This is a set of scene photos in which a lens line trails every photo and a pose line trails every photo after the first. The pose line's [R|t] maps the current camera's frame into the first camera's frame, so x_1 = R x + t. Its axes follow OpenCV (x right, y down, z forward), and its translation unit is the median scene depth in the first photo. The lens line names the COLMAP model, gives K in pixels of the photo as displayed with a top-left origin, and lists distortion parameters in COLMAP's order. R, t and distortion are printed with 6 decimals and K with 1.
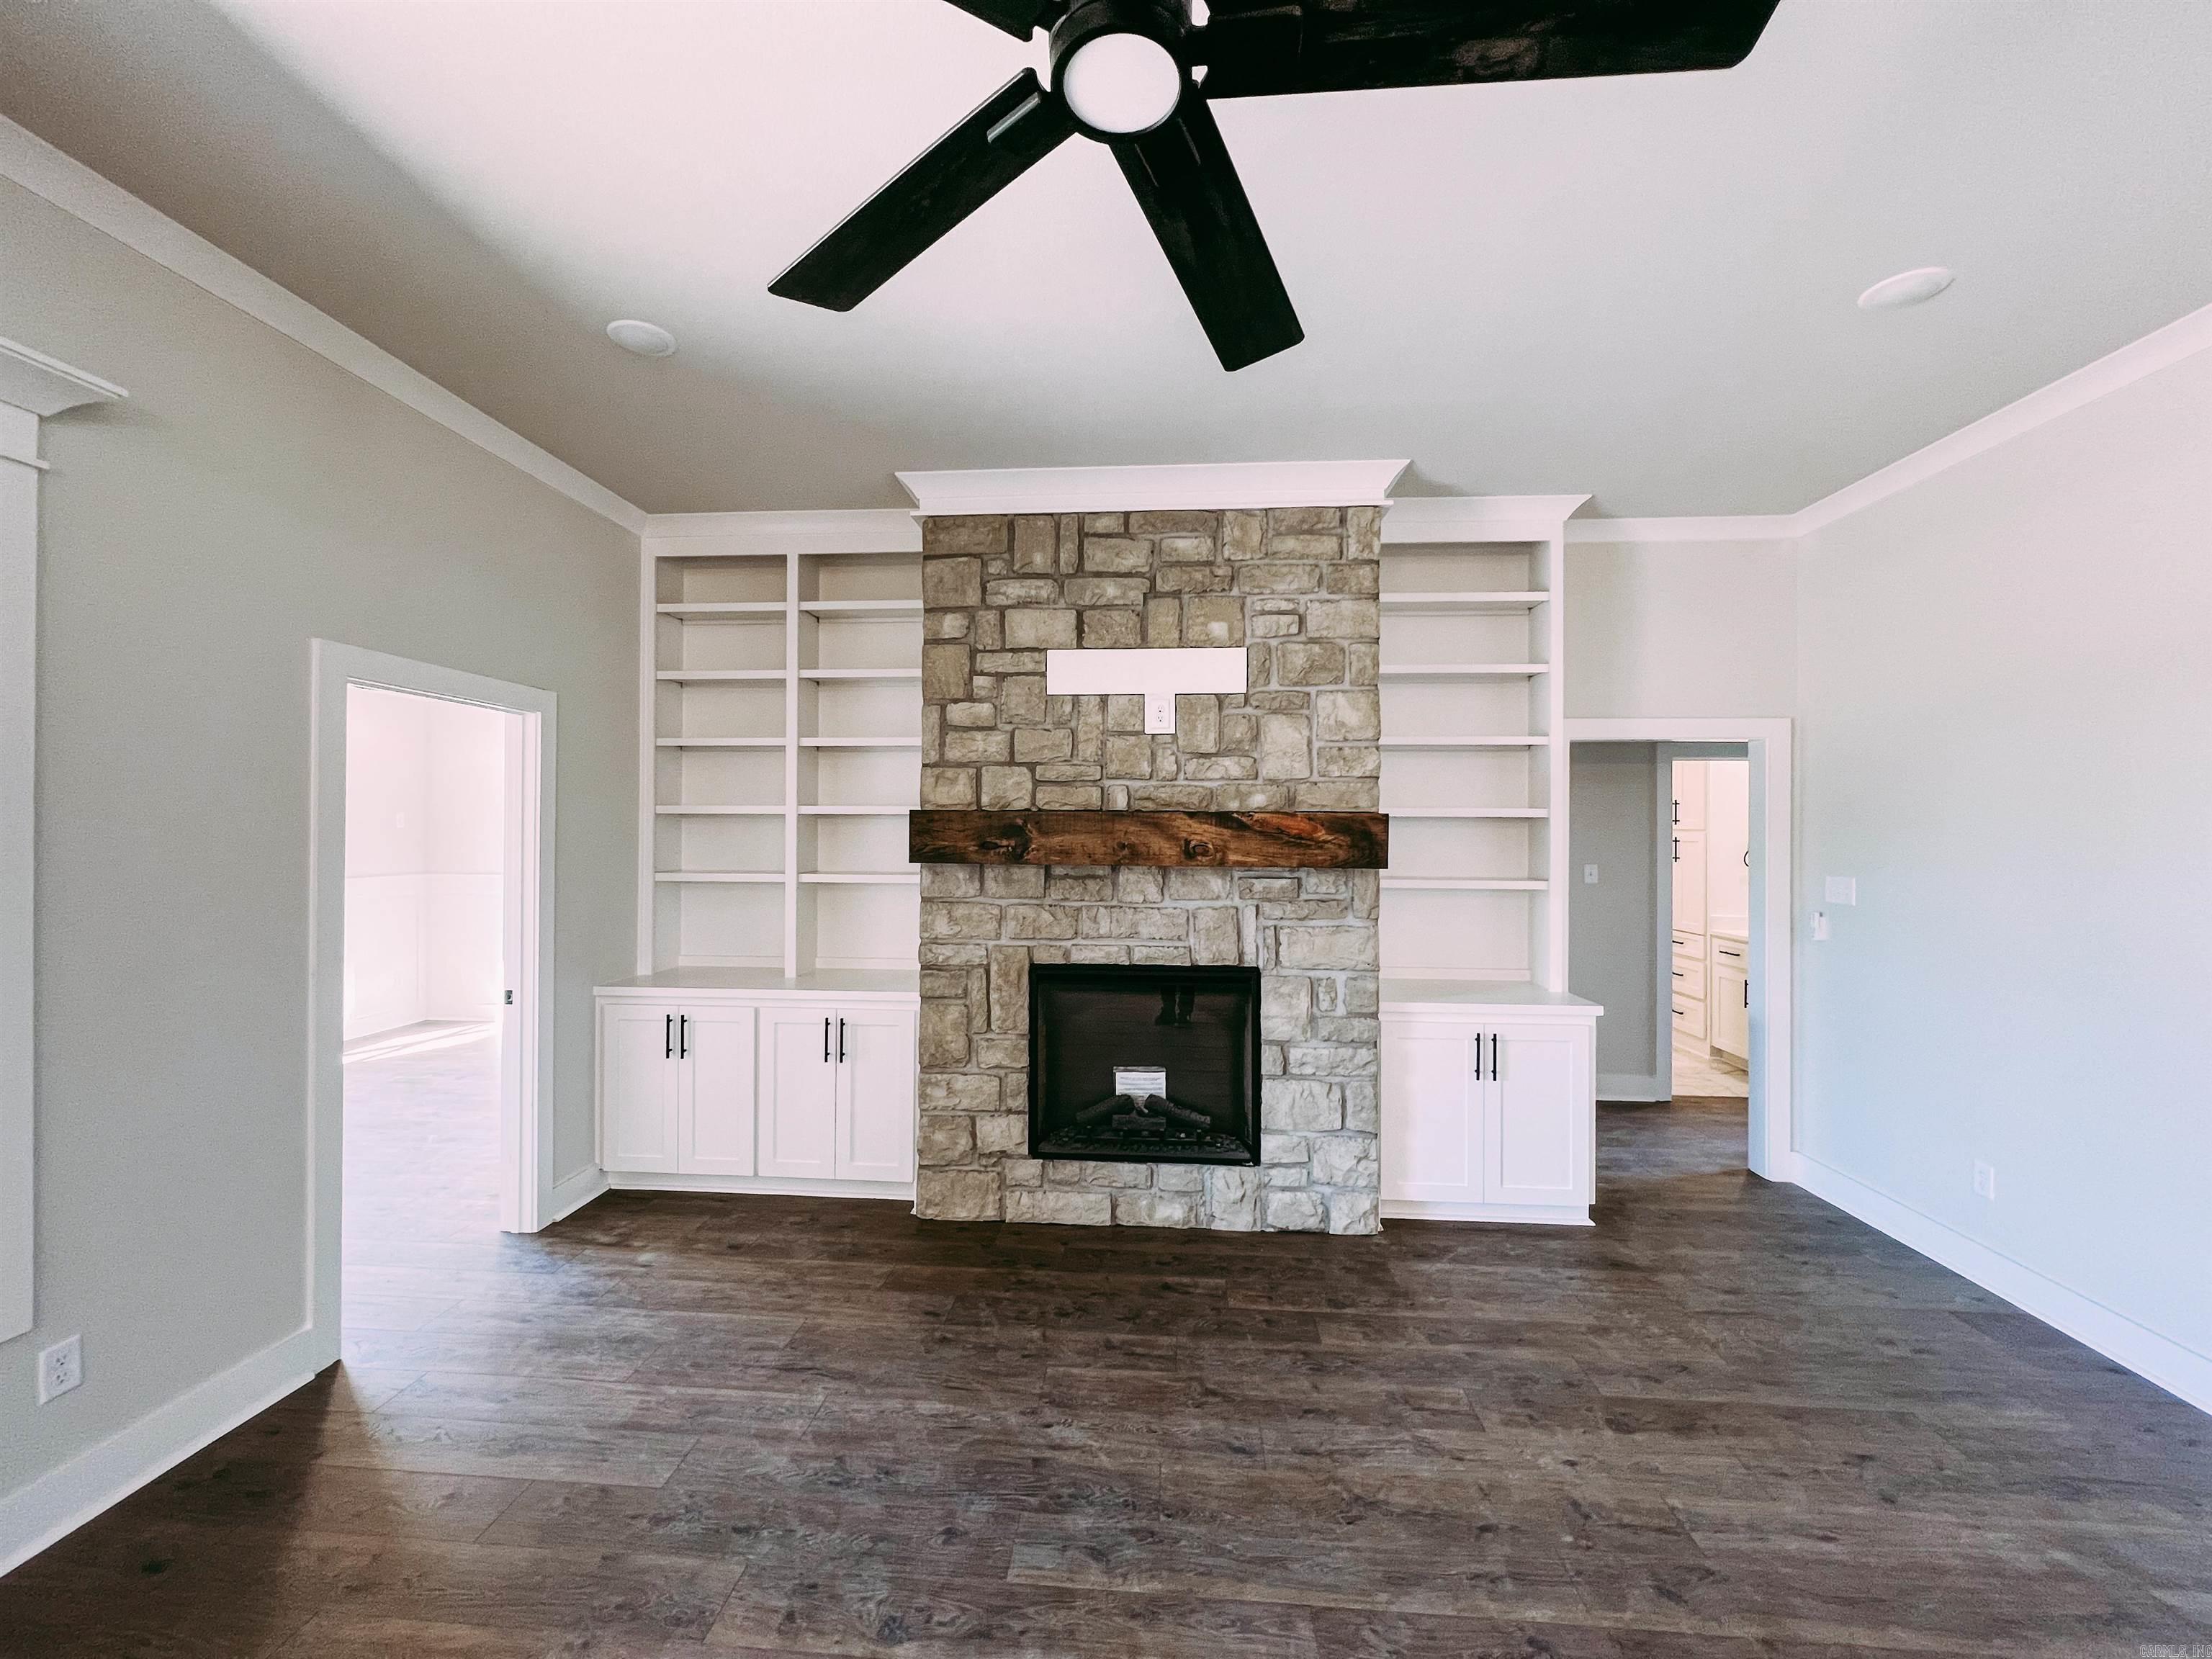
lens RADIAL K [[883.6, 0, 1098.0], [0, 883.6, 826.6], [0, 0, 1]] dist [-0.001665, 0.000224]
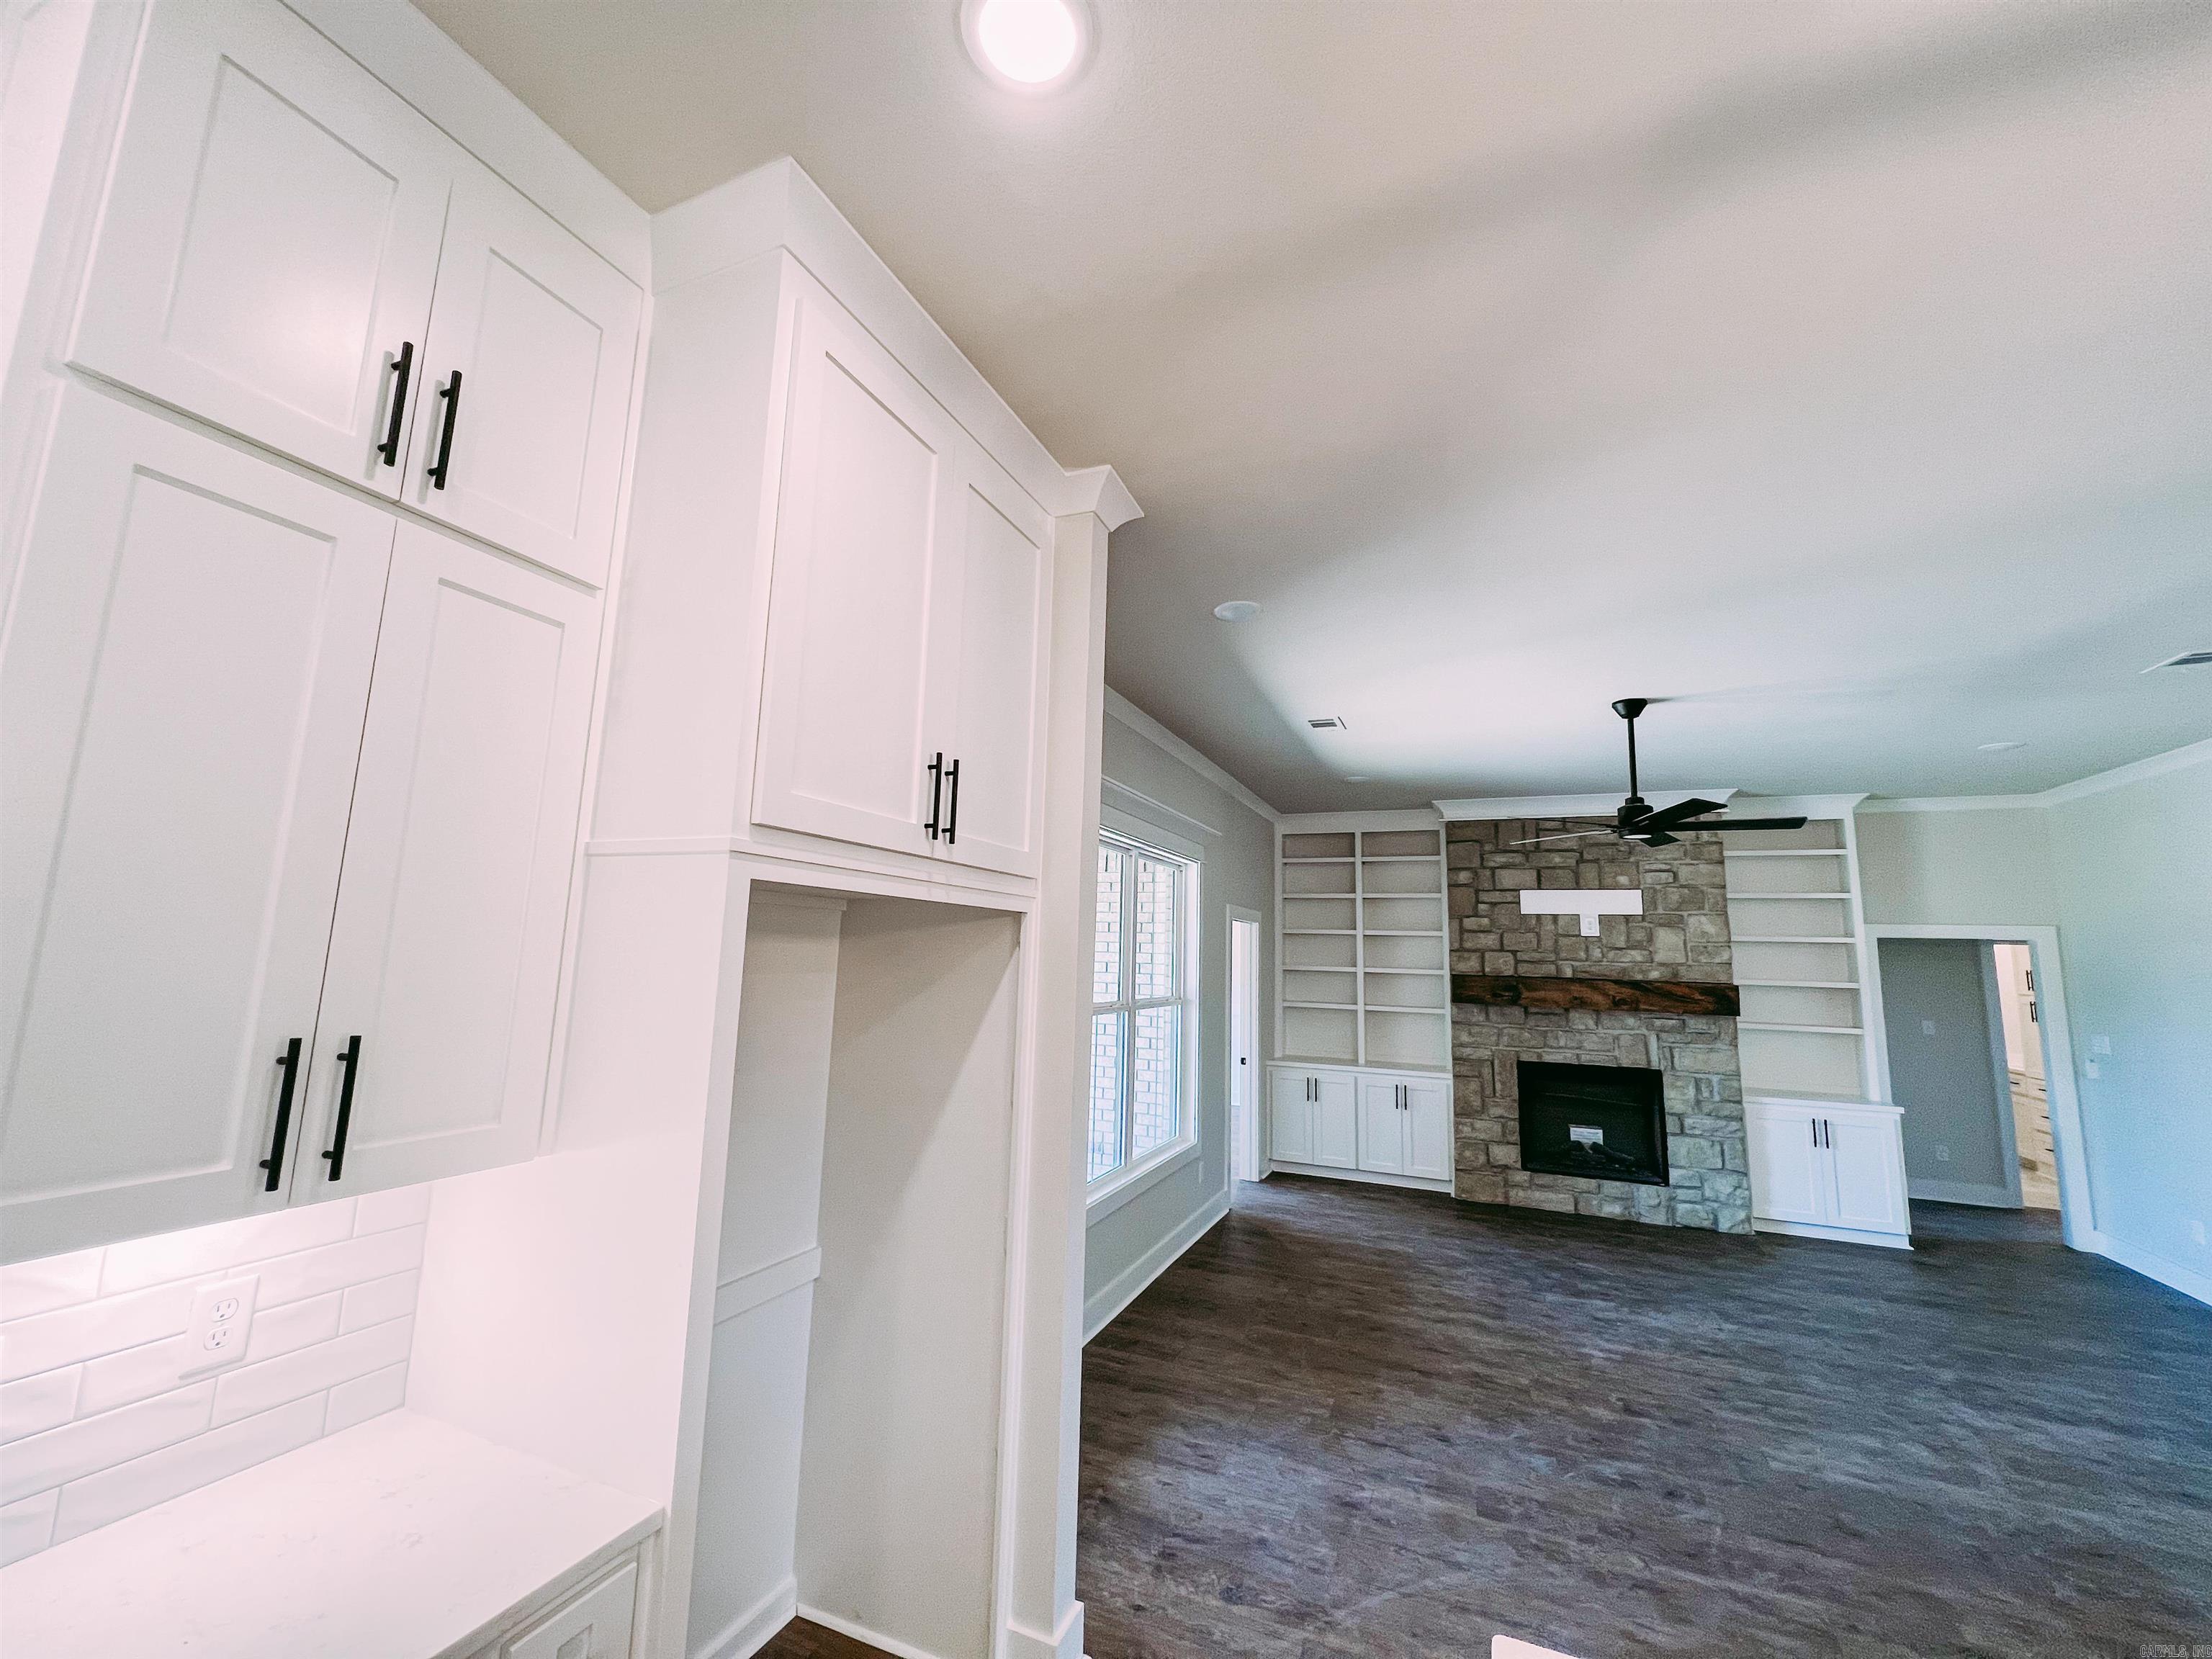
lens RADIAL K [[883.6, 0, 1101.0], [0, 883.6, 829.2], [0, 0, 1]] dist [-0.001665, 0.000224]
pose [[0.944208, -0.025729, -0.328343, -0.286487], [-0.021316, 0.990080, -0.138880, -0.049568], [0.328659, 0.138131, 0.934293, -1.099532]]
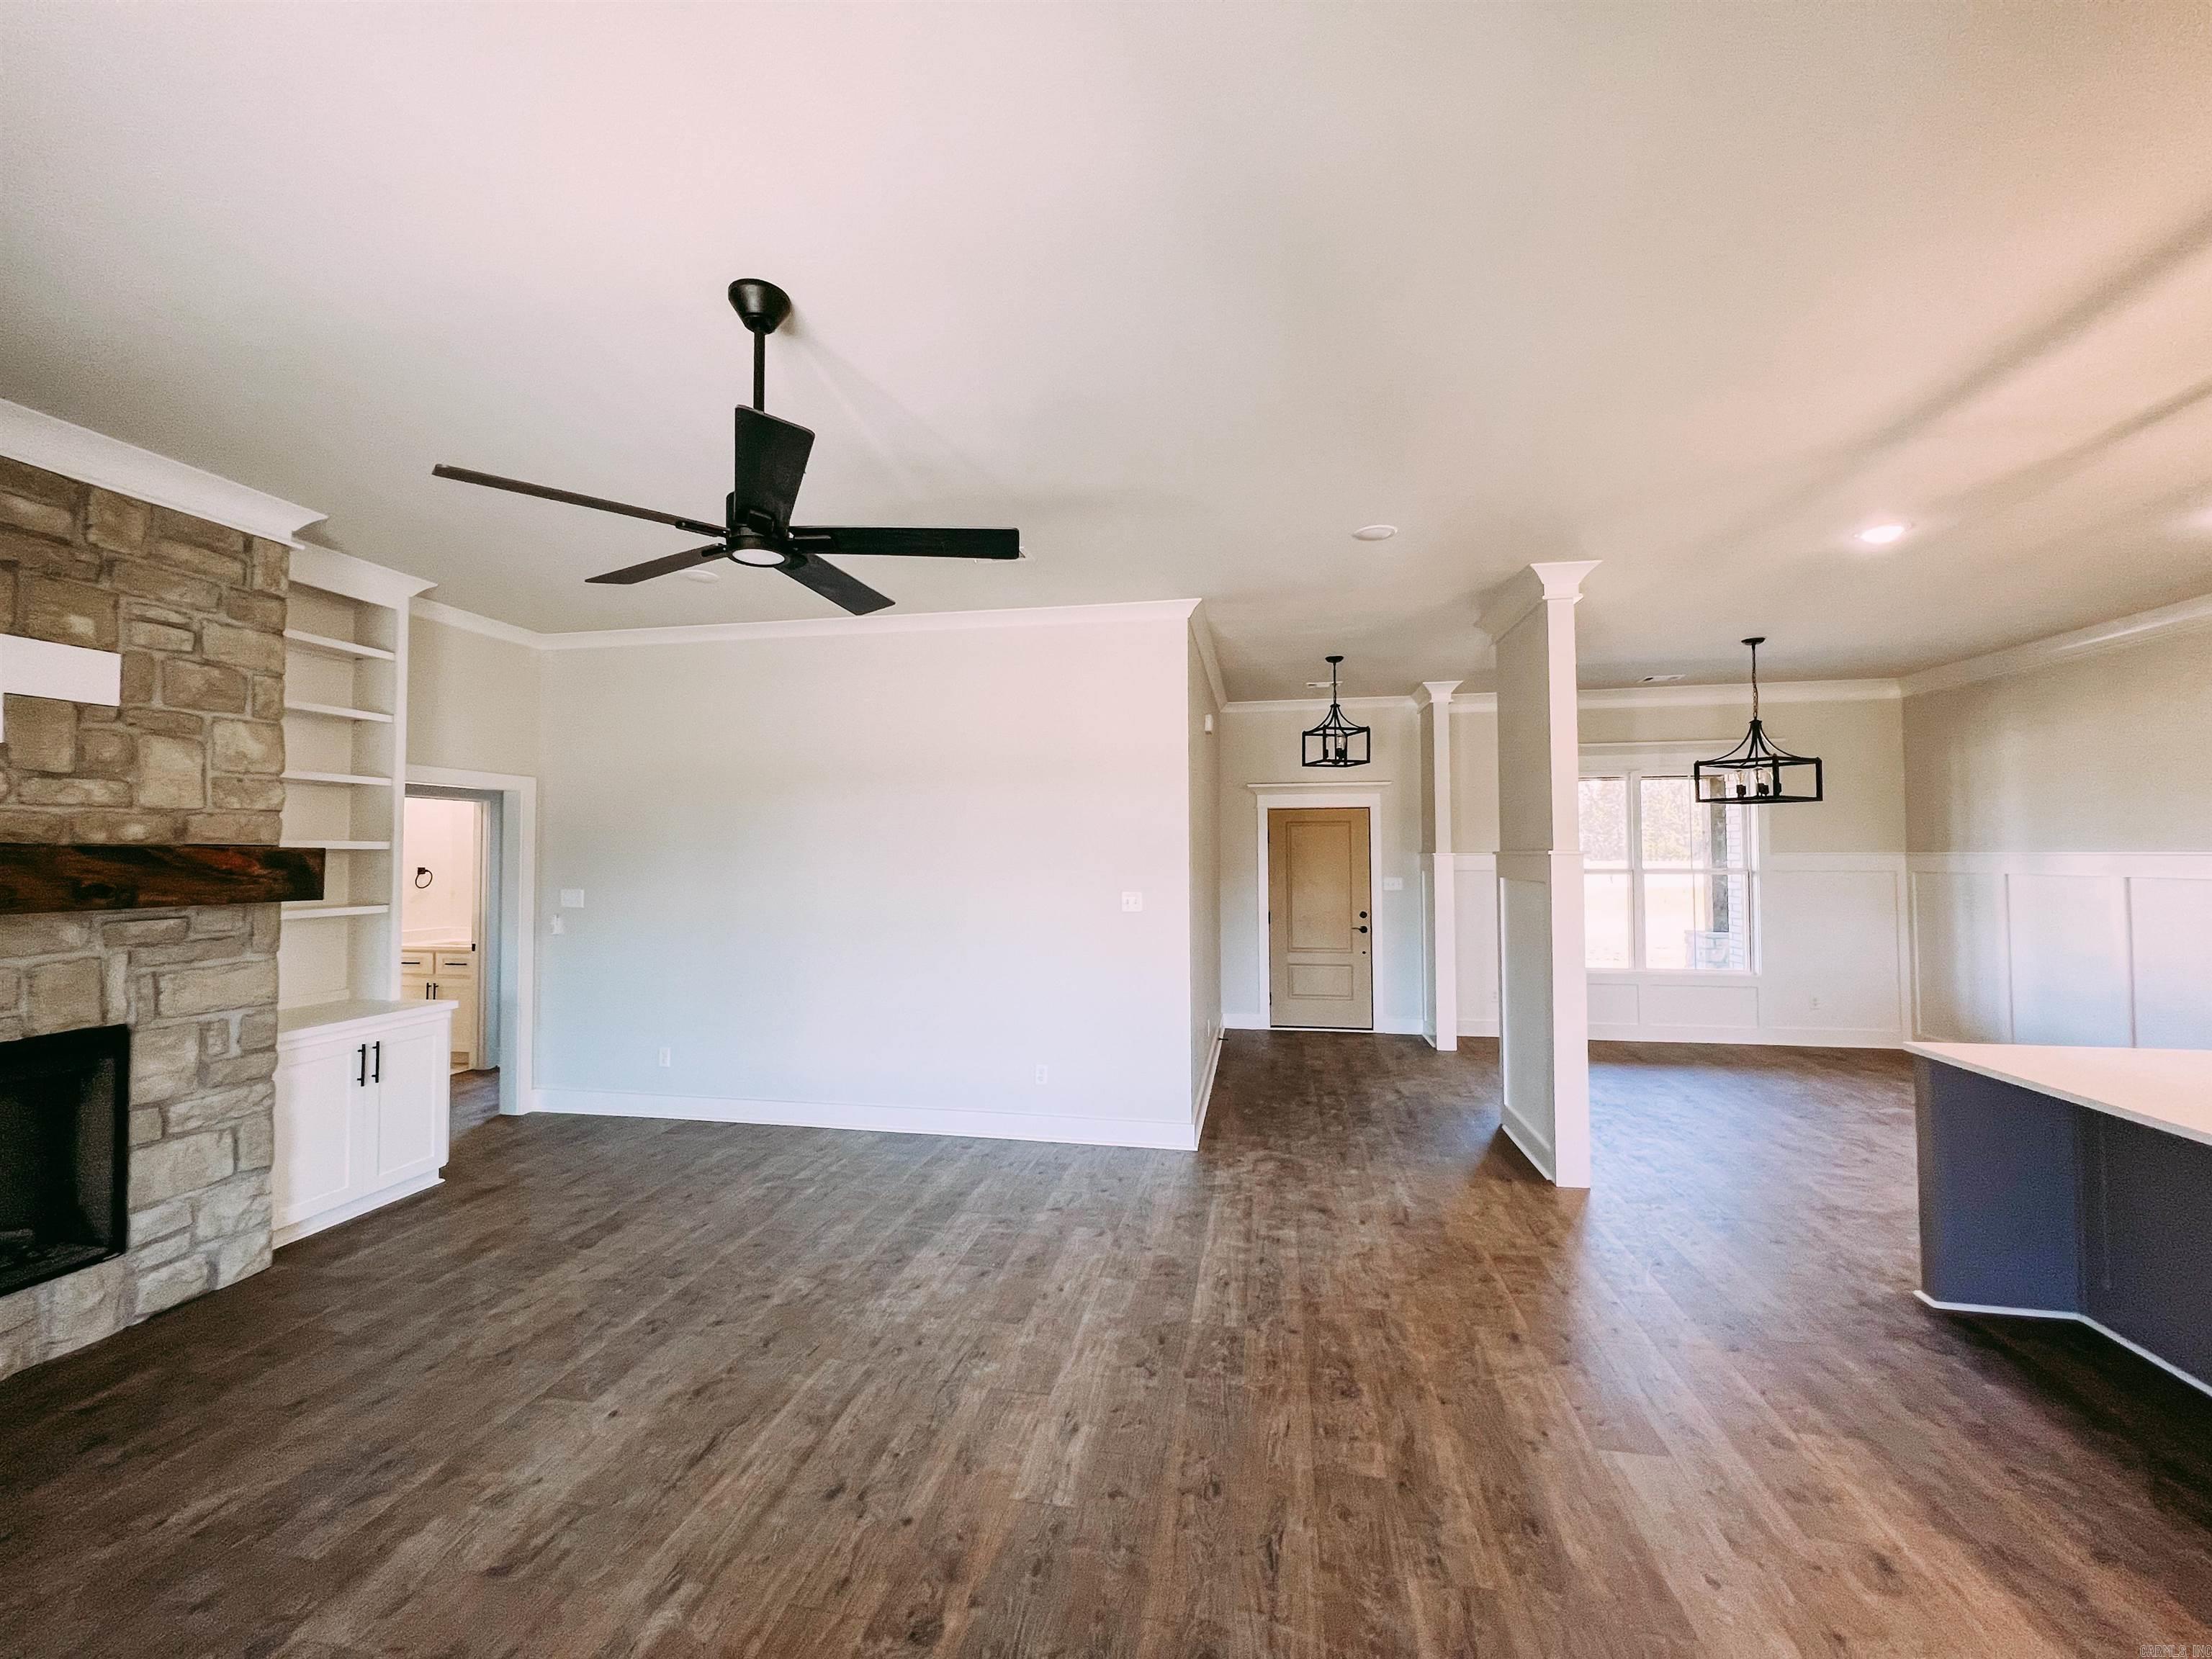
lens RADIAL K [[883.6, 0, 1101.7], [0, 883.6, 824.5], [0, 0, 1]] dist [-0.001665, 0.000224]
pose [[0.107188, 0.026082, 0.993897, -0.585628], [-0.001622, 0.999659, -0.026059, -0.015591], [-0.994237, 0.001181, 0.107194, -0.046316]]
